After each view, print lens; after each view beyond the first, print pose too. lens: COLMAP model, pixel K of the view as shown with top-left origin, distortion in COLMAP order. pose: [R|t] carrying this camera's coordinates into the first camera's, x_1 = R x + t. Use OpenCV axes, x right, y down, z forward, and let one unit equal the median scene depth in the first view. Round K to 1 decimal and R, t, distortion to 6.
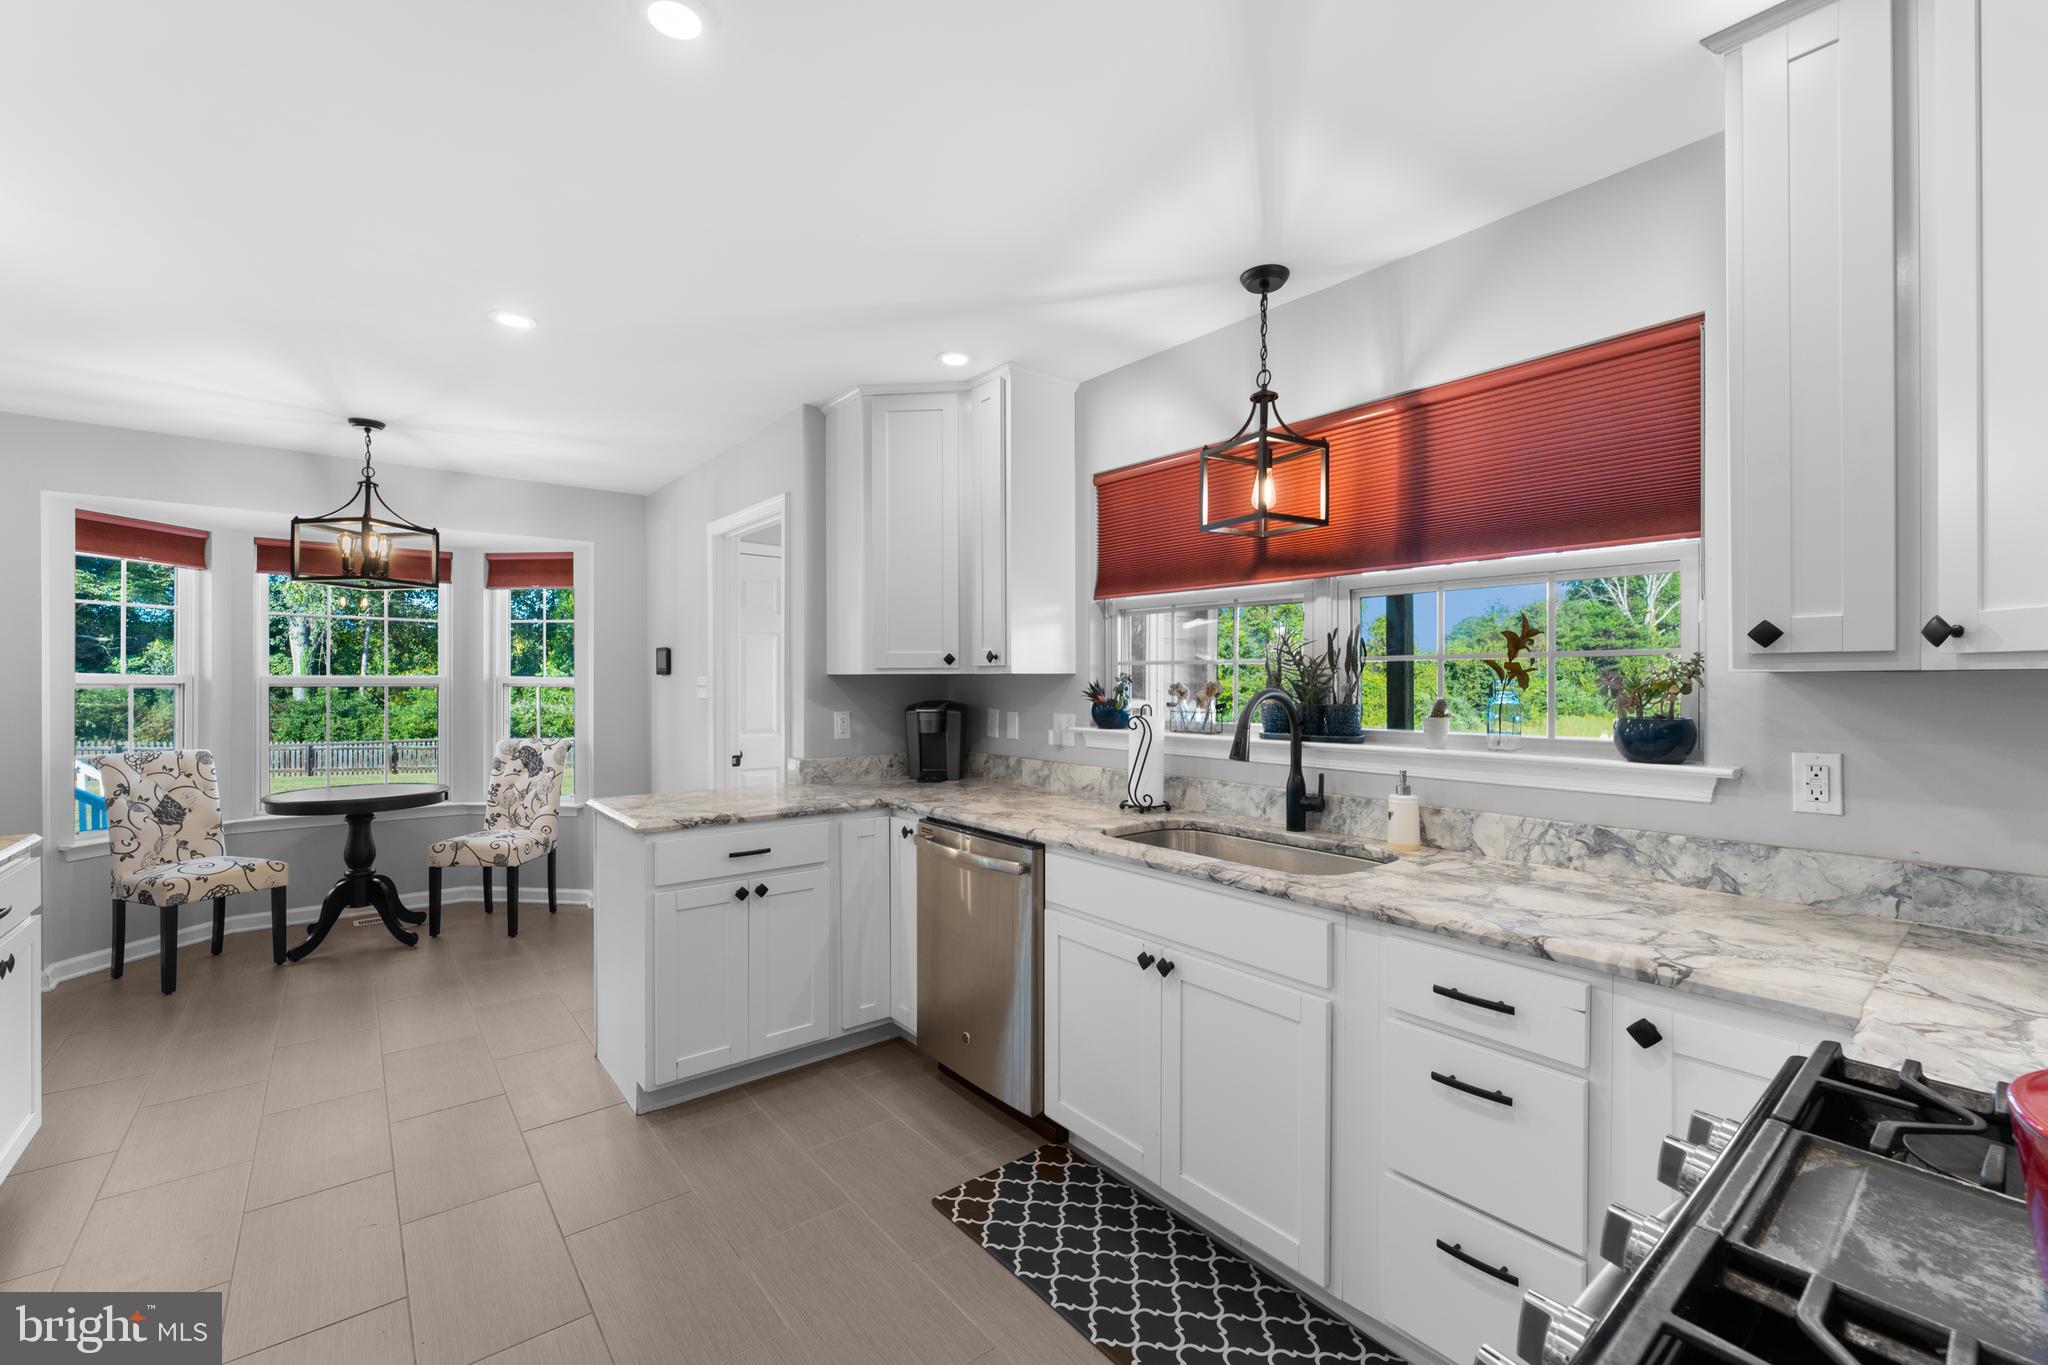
lens RADIAL K [[842.5, 0, 1024.0], [0, 842.5, 682.5], [0, 0, 1]] dist [0.000231, 0.000015]
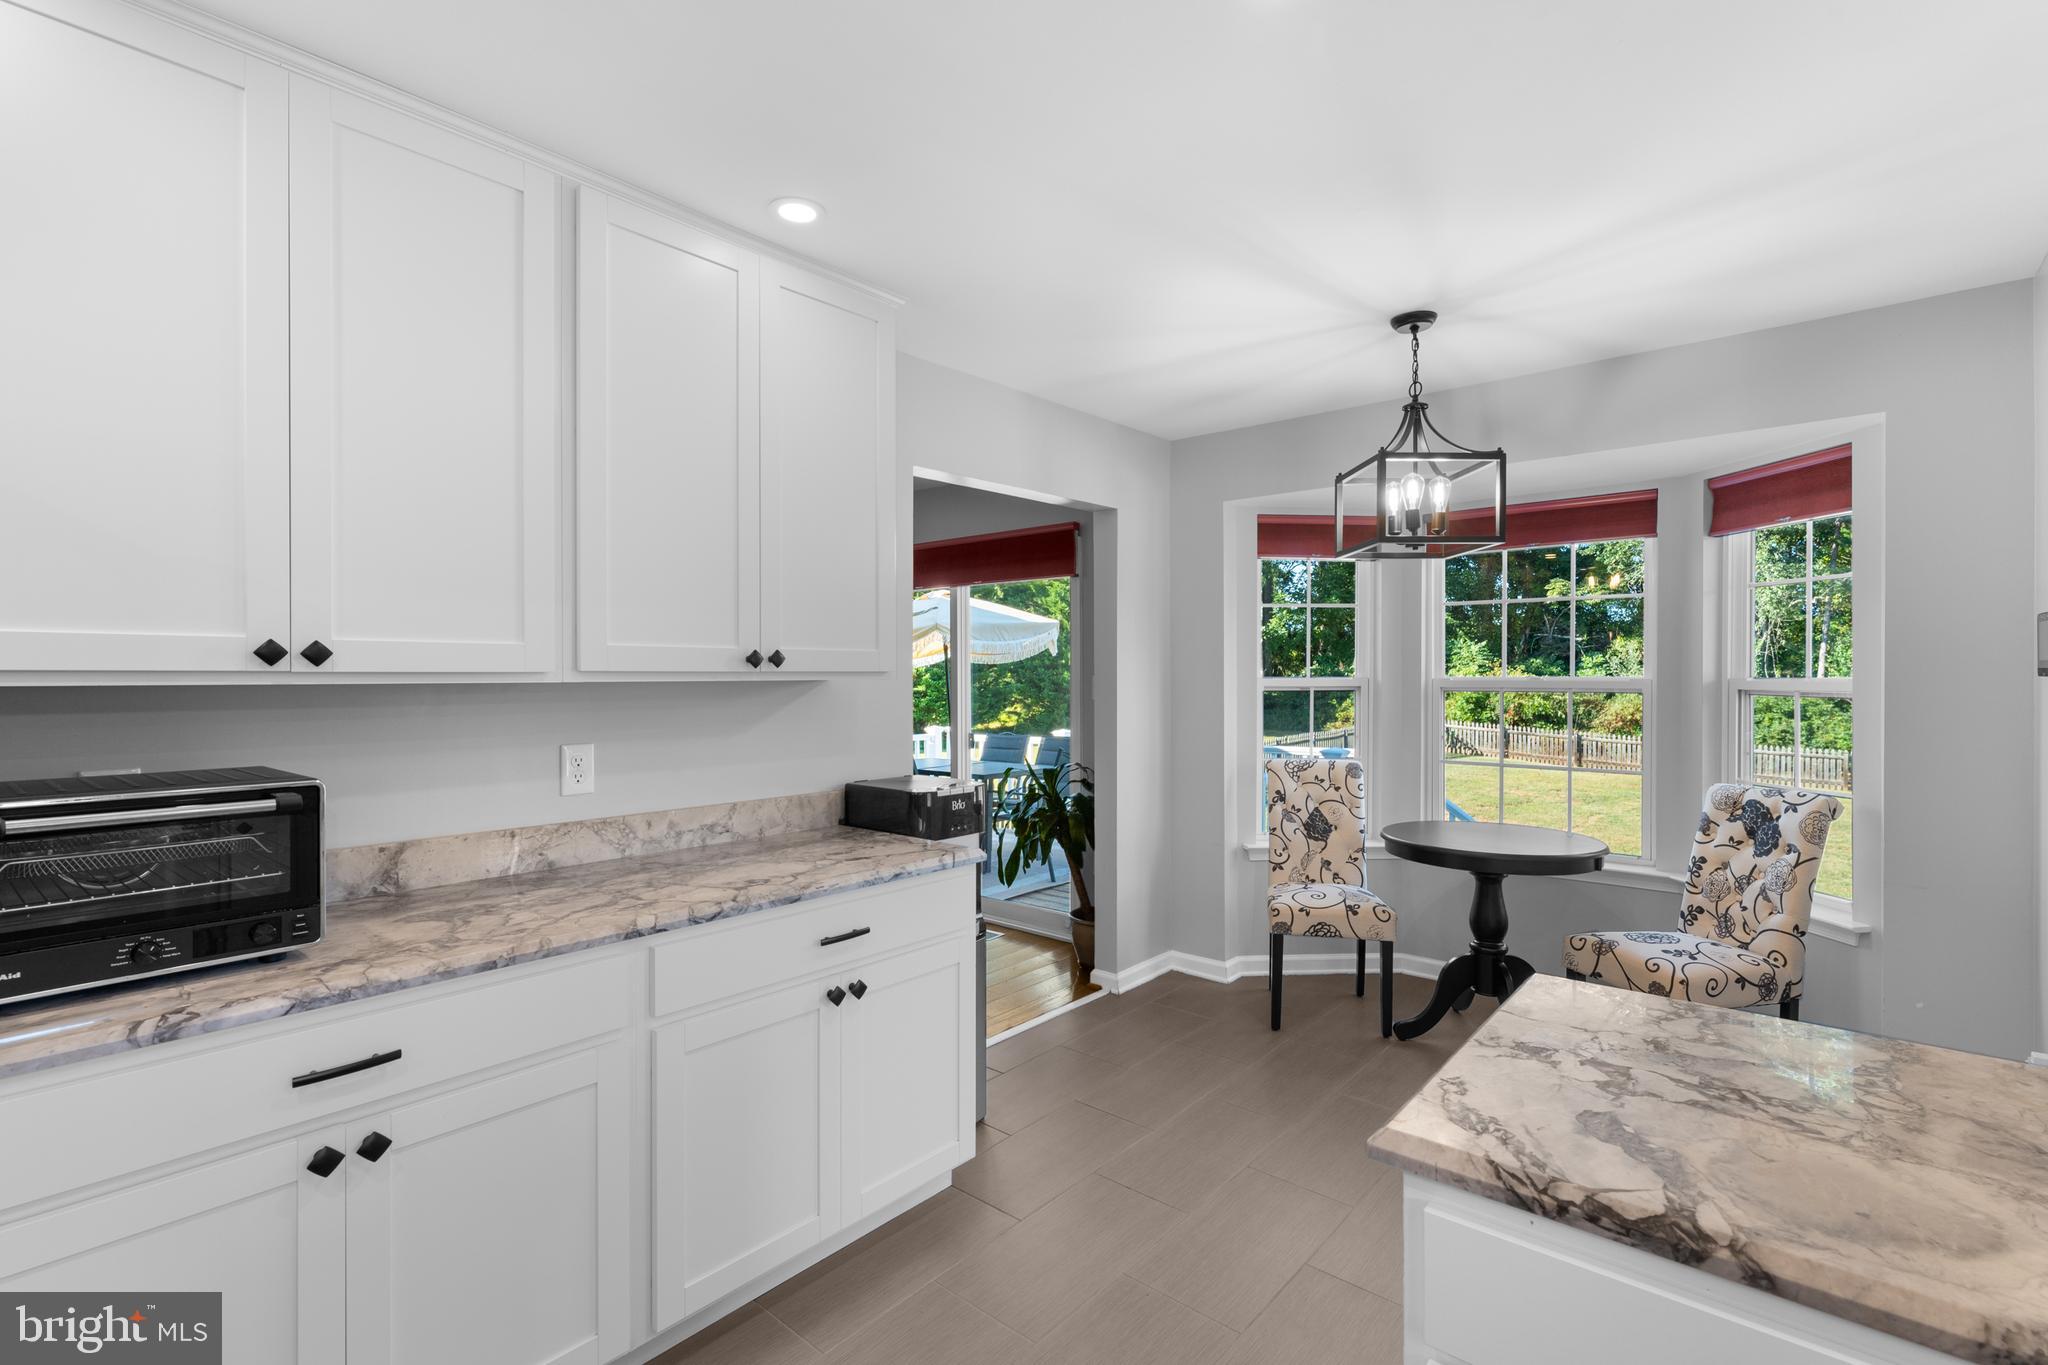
lens RADIAL K [[929.5, 0, 1024.0], [0, 929.5, 682.5], [0, 0, 1]] dist [0.000399, 0.000050]
pose [[0.172292, 0.007580, -0.985017, -0.062366], [-0.001138, 0.999971, 0.007496, -0.010166], [0.985045, -0.000171, 0.172296, 0.462815]]
